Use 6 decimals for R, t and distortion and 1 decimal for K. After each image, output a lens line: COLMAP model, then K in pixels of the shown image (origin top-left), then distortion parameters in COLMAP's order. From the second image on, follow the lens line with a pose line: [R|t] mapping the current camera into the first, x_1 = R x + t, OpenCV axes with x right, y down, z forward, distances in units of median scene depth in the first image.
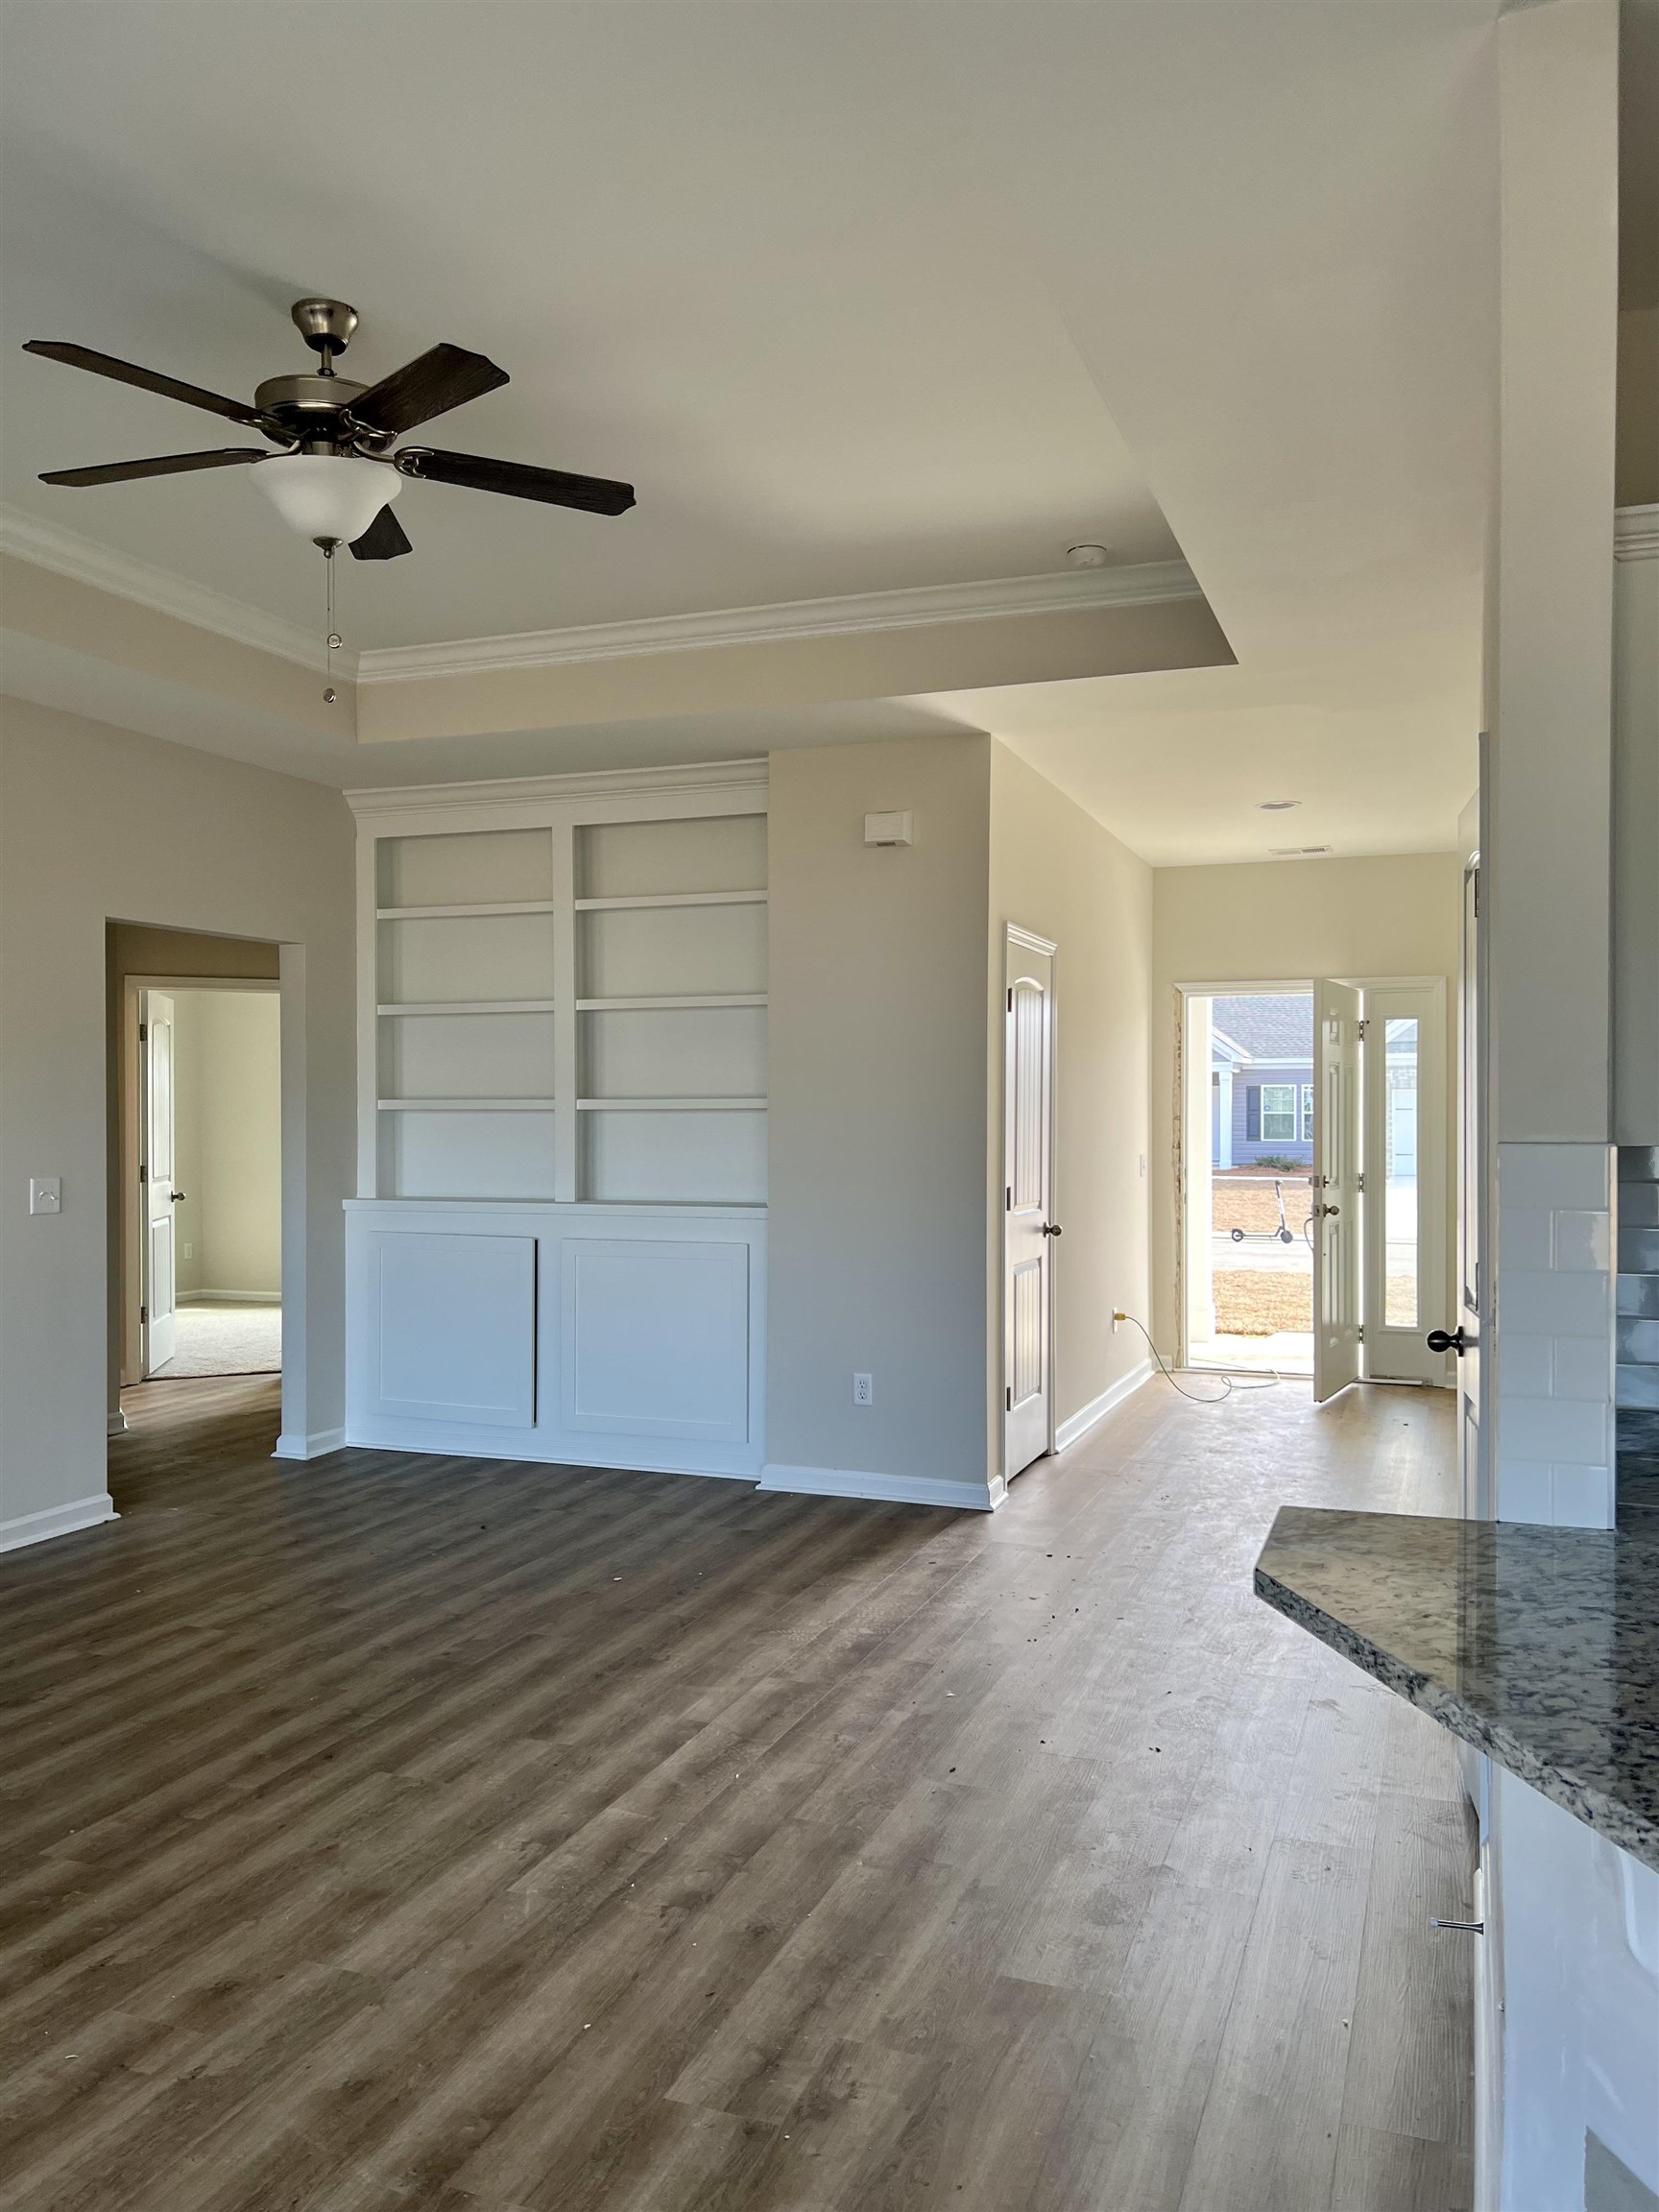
lens RADIAL K [[1673.6, 0, 831.2], [0, 1673.6, 1107.8], [0, 0, 1]] dist [0.004564, 0.001061]
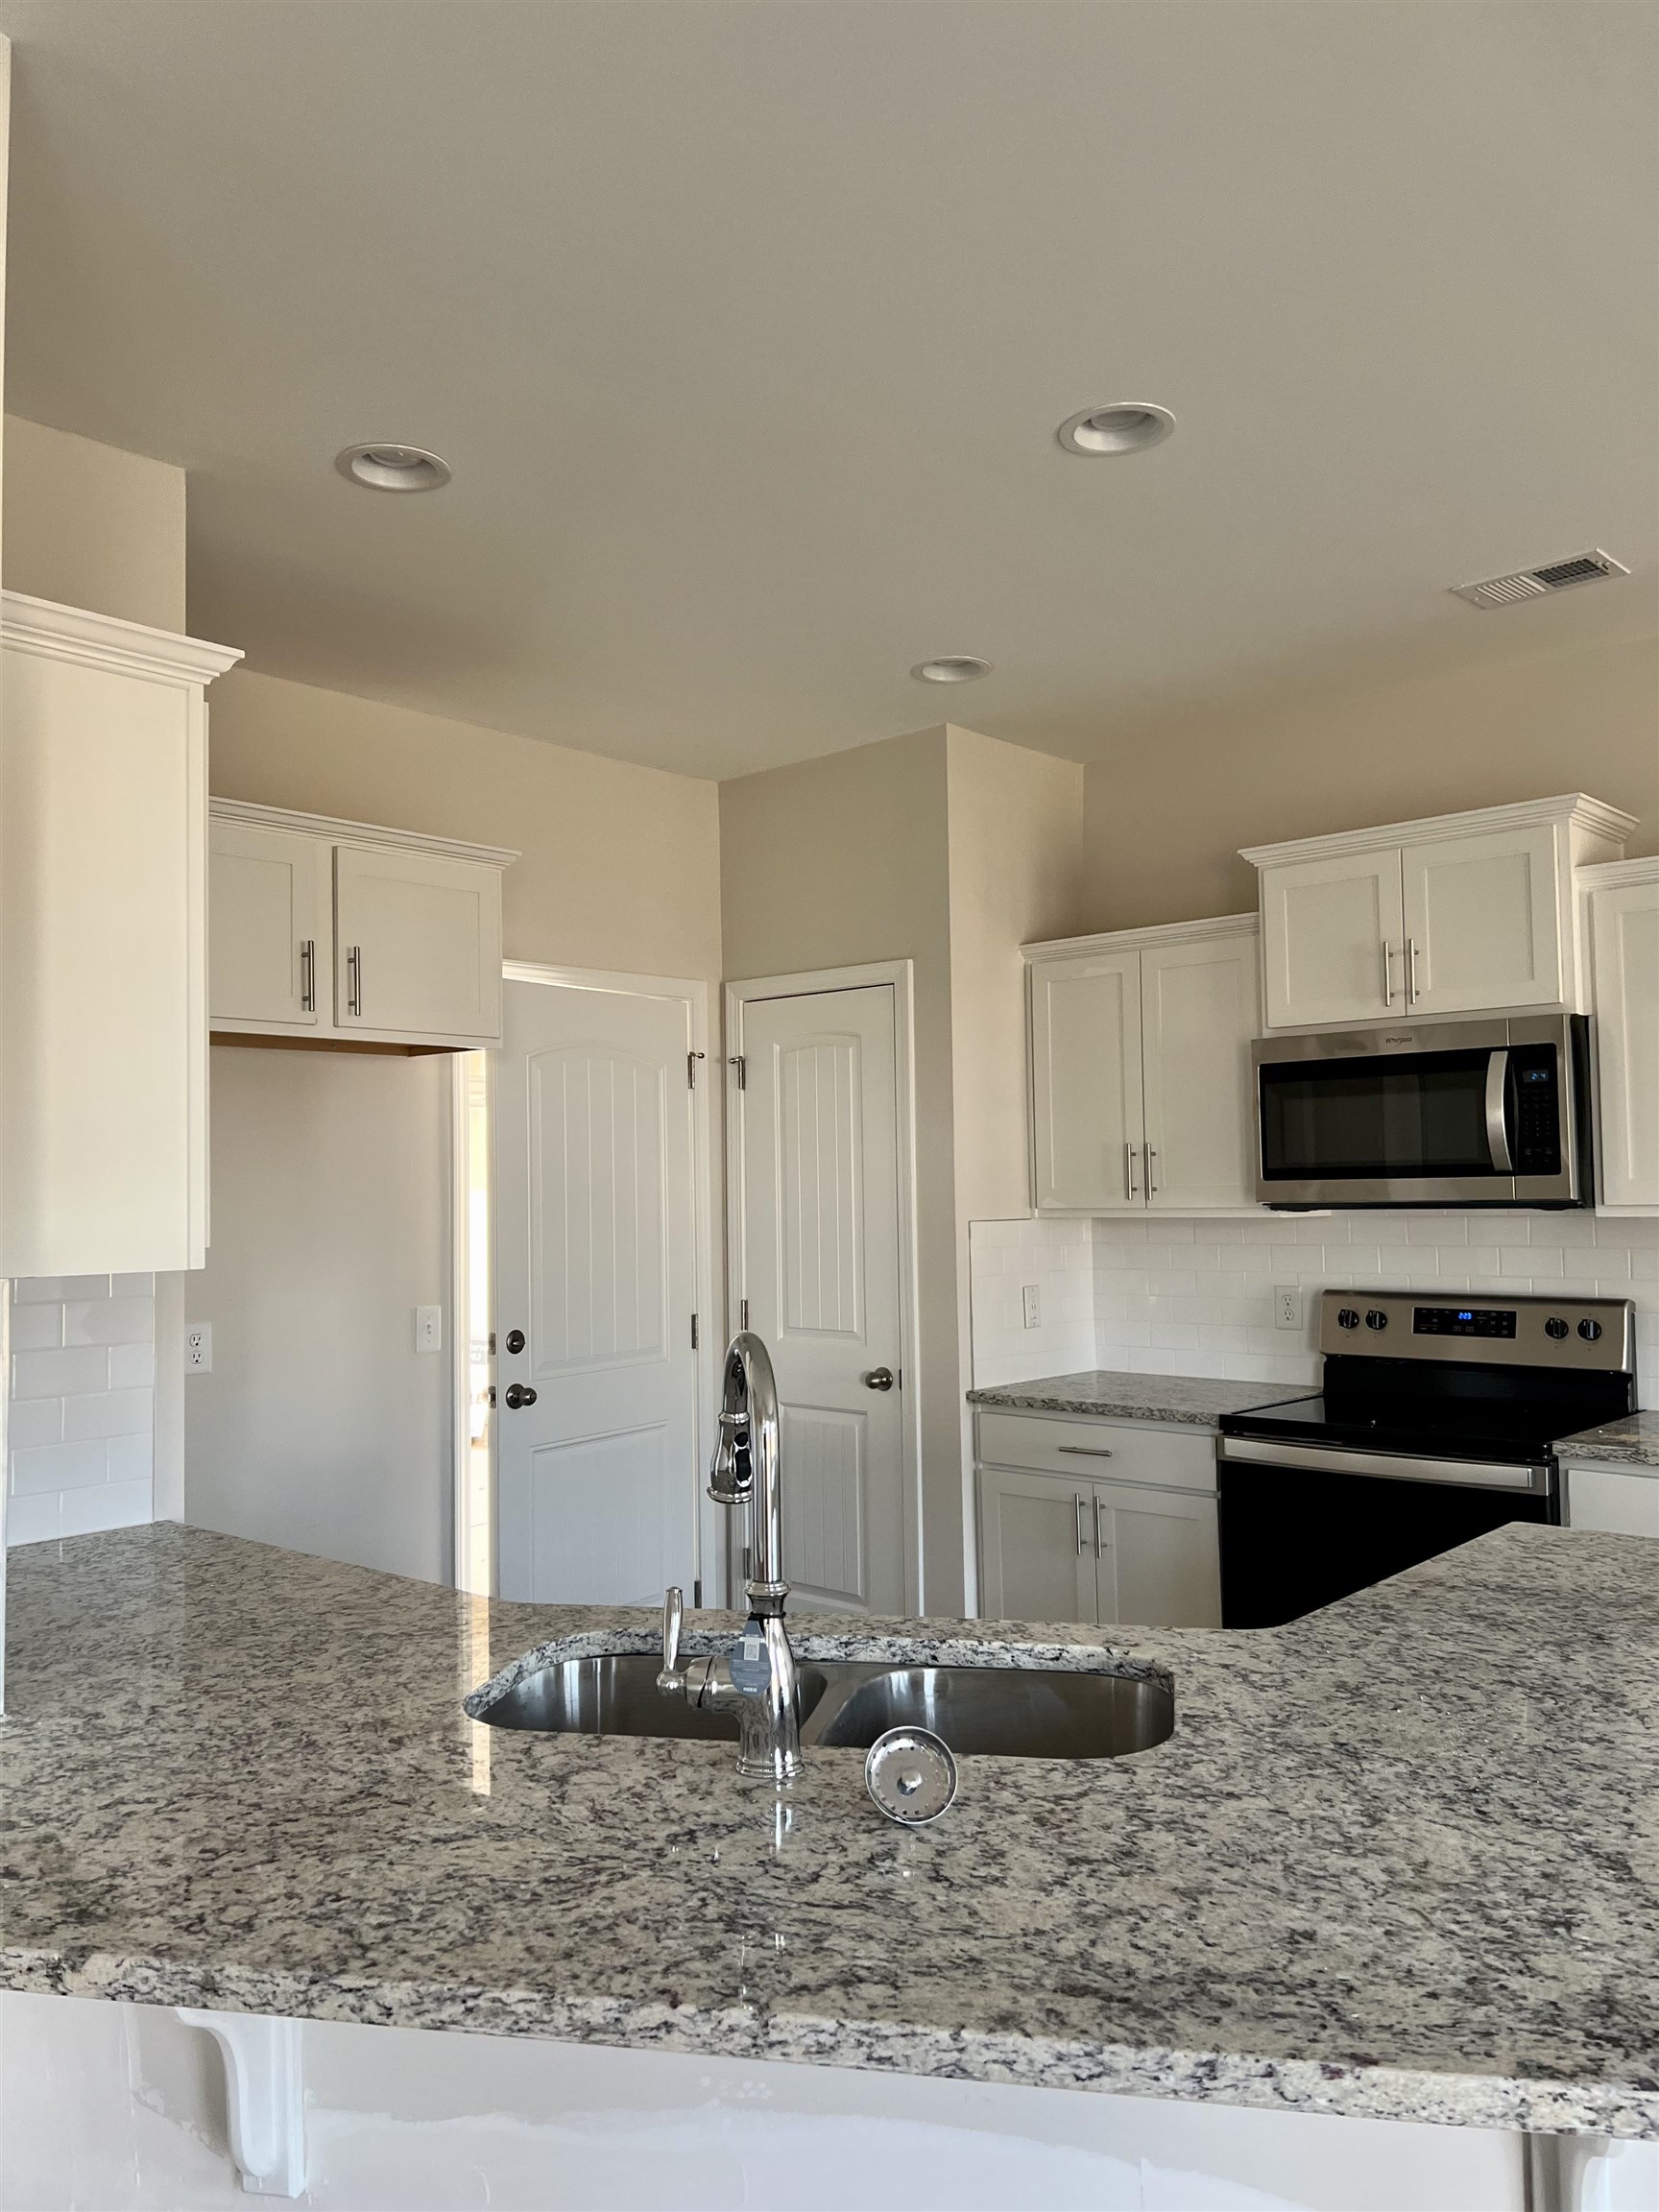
lens RADIAL K [[1673.6, 0, 830.2], [0, 1673.6, 1107.9], [0, 0, 1]] dist [0.004564, 0.001061]
pose [[0.360202, 0.046874, 0.931696, -0.298087], [0.017693, 0.998214, -0.057061, -0.010259], [-0.932707, 0.037038, 0.358729, 0.391837]]
